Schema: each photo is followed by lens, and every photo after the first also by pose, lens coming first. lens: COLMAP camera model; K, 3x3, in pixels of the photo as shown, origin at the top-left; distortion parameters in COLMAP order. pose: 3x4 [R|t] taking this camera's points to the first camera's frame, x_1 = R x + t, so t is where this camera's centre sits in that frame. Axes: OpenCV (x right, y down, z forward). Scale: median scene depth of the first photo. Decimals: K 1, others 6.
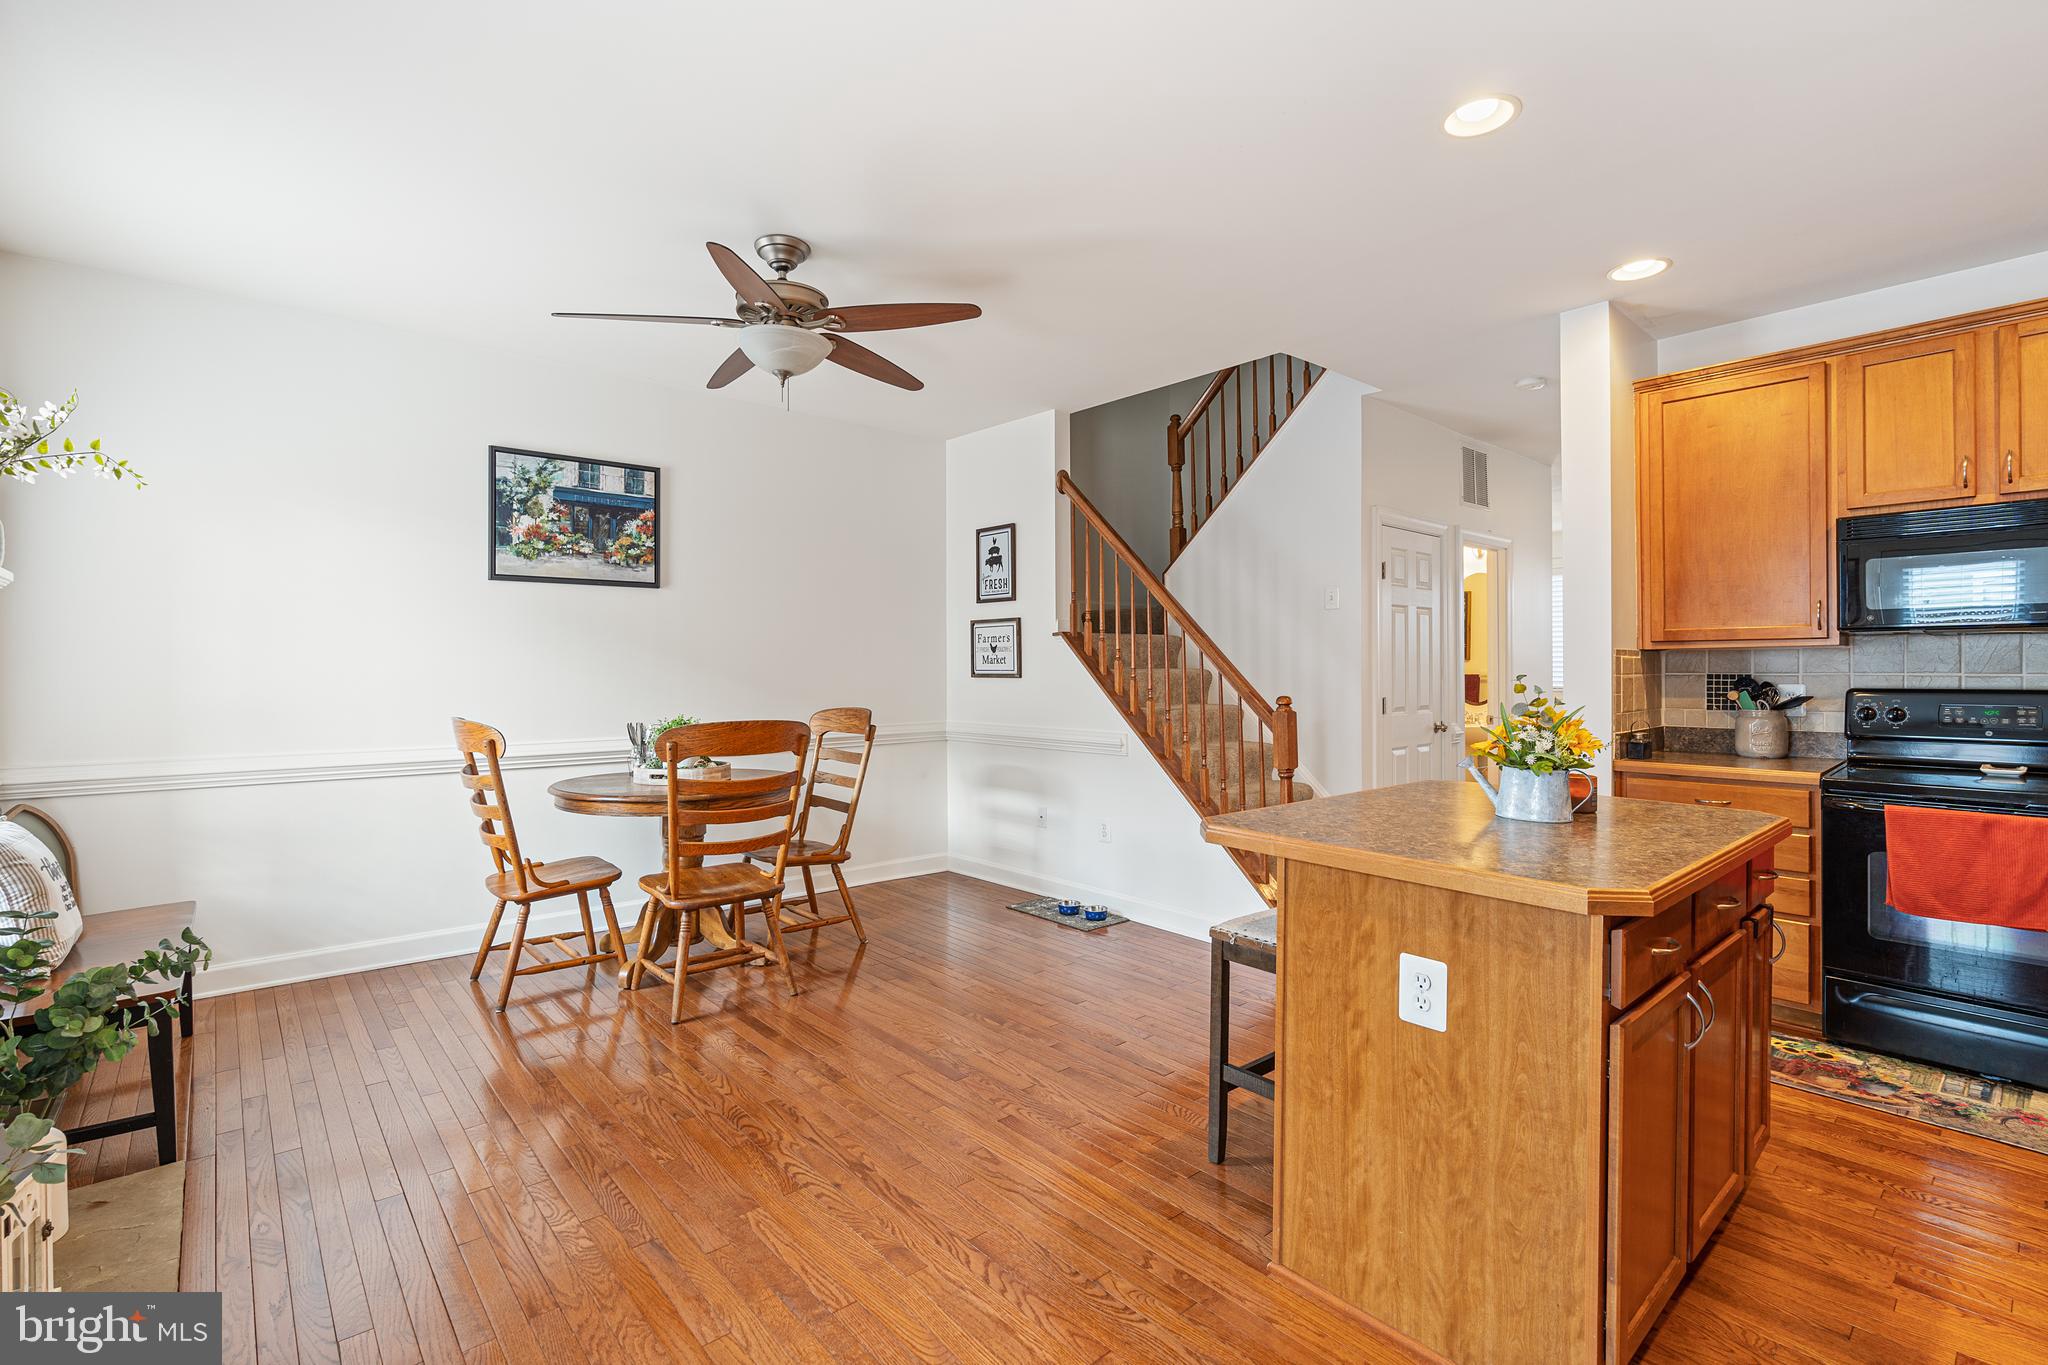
lens RADIAL K [[930.2, 0, 1024.1], [0, 930.2, 667.3], [0, 0, 1]] dist [-0.003531, 0.000182]
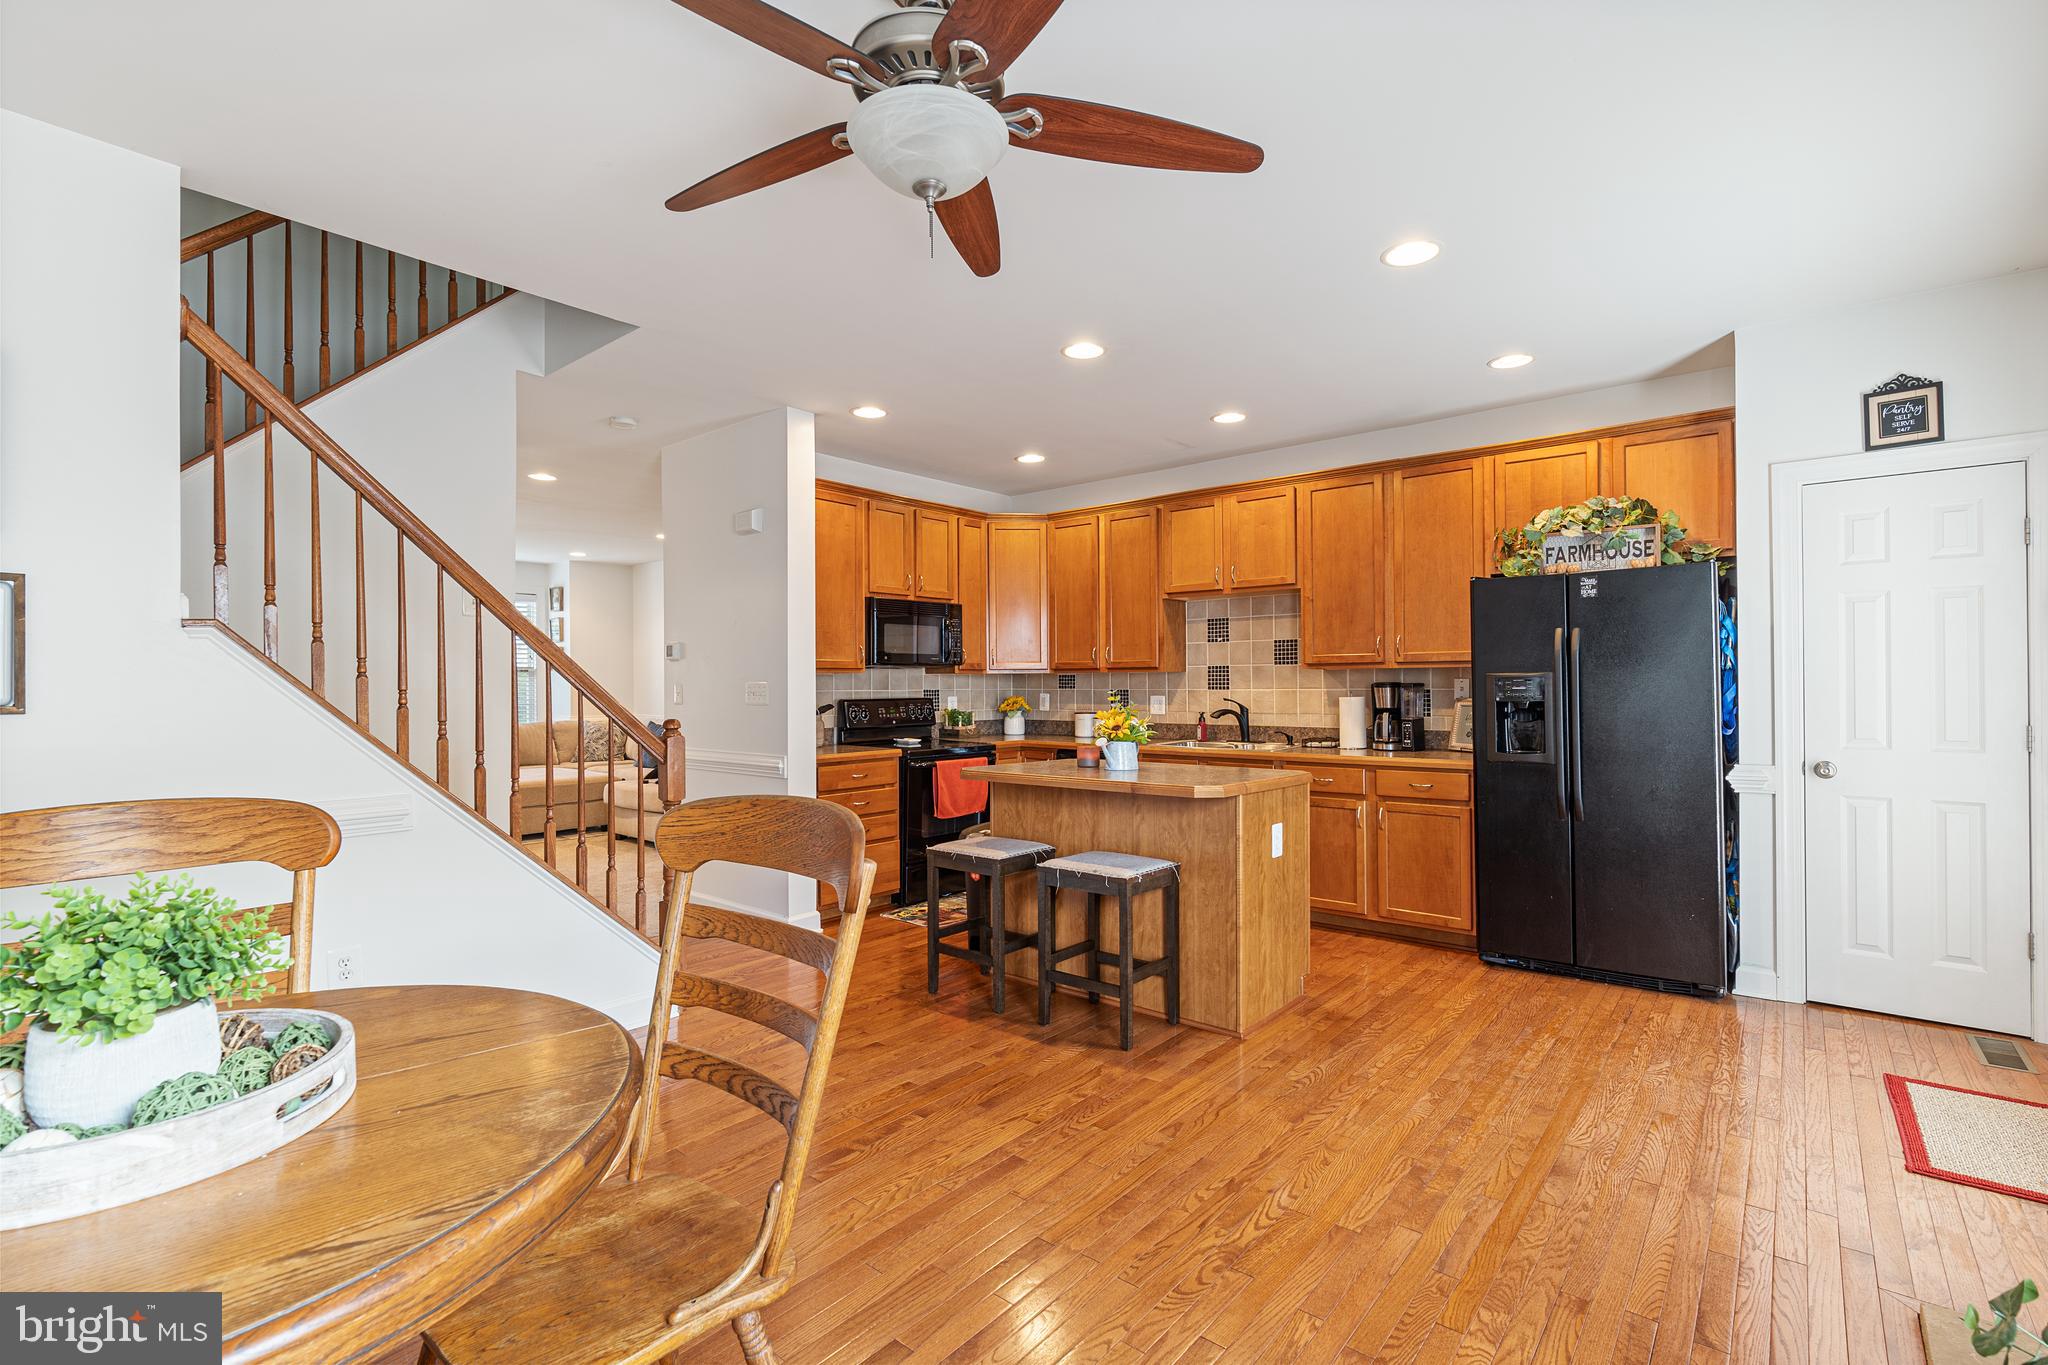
lens RADIAL K [[923.8, 0, 1031.2], [0, 923.8, 681.7], [0, 0, 1]] dist [-0.009919, 0.000408]
pose [[-0.154046, 0.005698, 0.988047, -0.837755], [0.003959, 0.999979, -0.005150, 0.000997], [-0.988056, 0.003119, -0.154065, 1.018256]]
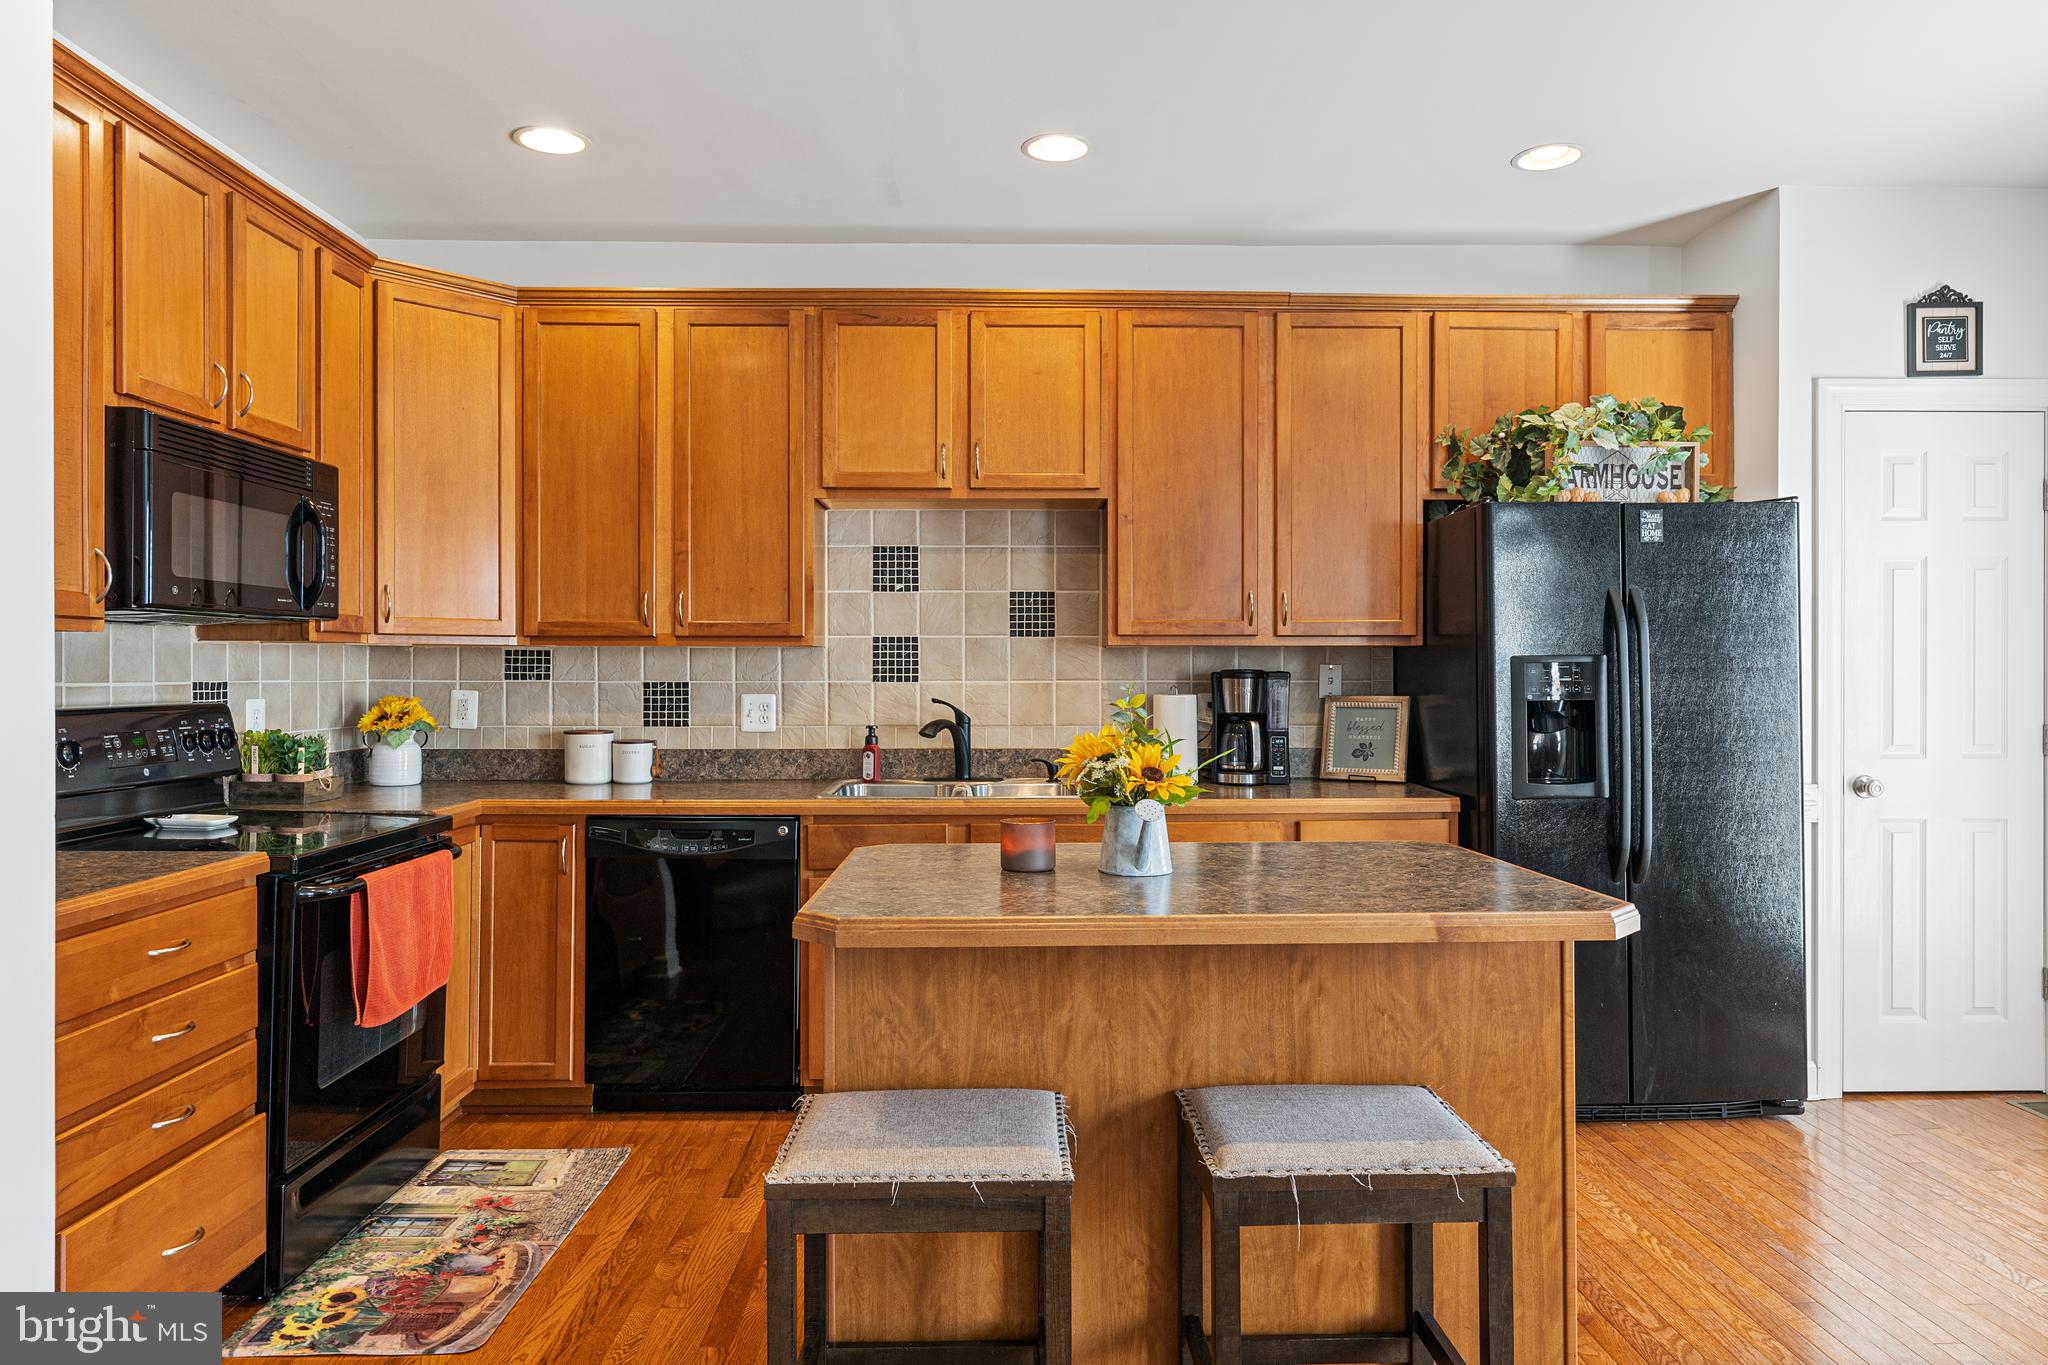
lens RADIAL K [[1279.6, 0, 1031.5], [0, 1279.6, 675.0], [0, 0, 1]] dist [-0.003129, 0.001997]
pose [[-0.768977, 0.001098, 0.639276, -0.038476], [0.000896, 0.999999, -0.000640, 0.002488], [-0.639276, 0.000081, -0.768977, 1.306629]]
